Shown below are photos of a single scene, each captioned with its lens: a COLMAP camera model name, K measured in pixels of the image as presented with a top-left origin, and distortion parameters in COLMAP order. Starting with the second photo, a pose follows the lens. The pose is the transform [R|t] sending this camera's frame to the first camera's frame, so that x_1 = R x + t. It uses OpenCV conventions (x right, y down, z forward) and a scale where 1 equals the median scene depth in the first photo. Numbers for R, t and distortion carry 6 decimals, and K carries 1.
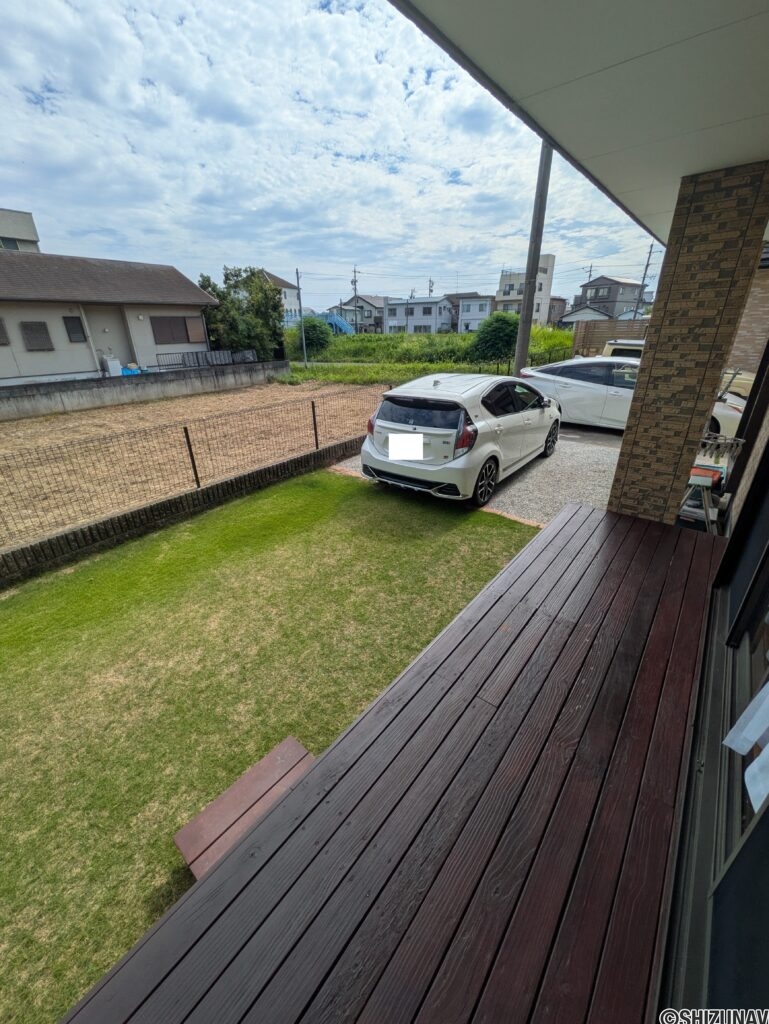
lens RADIAL K [[402.5, 0, 384.5], [0, 402.5, 512.0], [0, 0, 1]] dist [-0.000278, 0.000274]
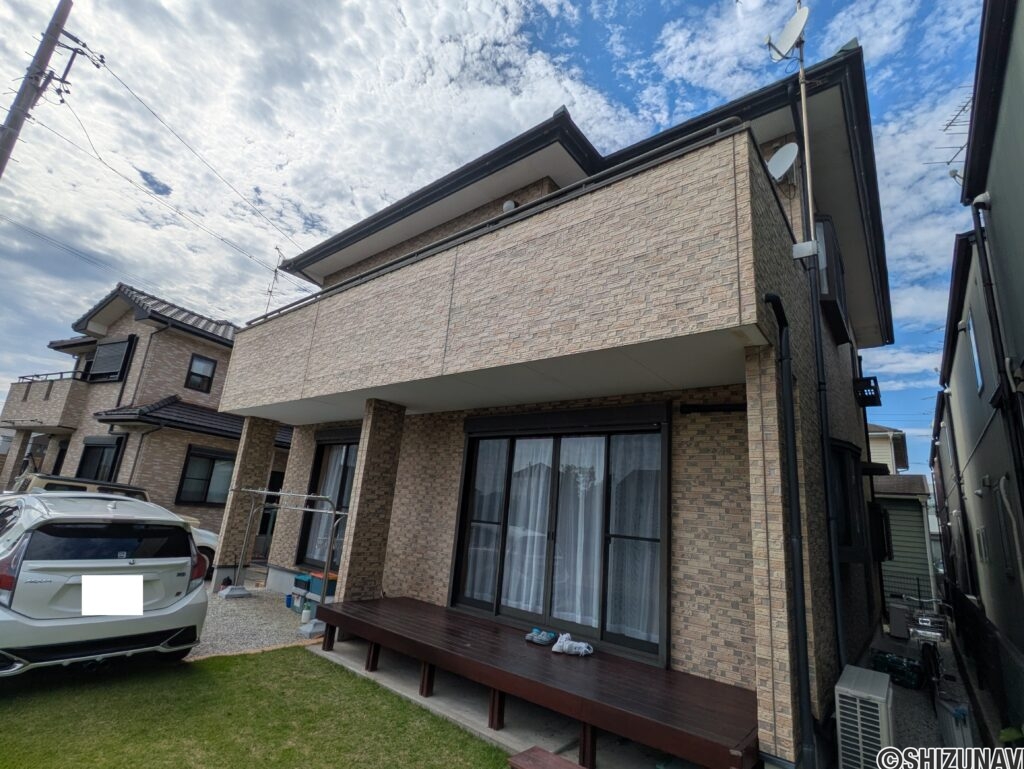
lens RADIAL K [[487.8, 0, 512.0], [0, 487.8, 384.5], [0, 0, 1]] dist [0.000699, 0.000439]
pose [[0.001366, 0.270143, 0.962819, -1.002065], [0.334865, 0.907109, -0.254988, -0.050324], [-0.942265, 0.322763, -0.089222, 0.373116]]
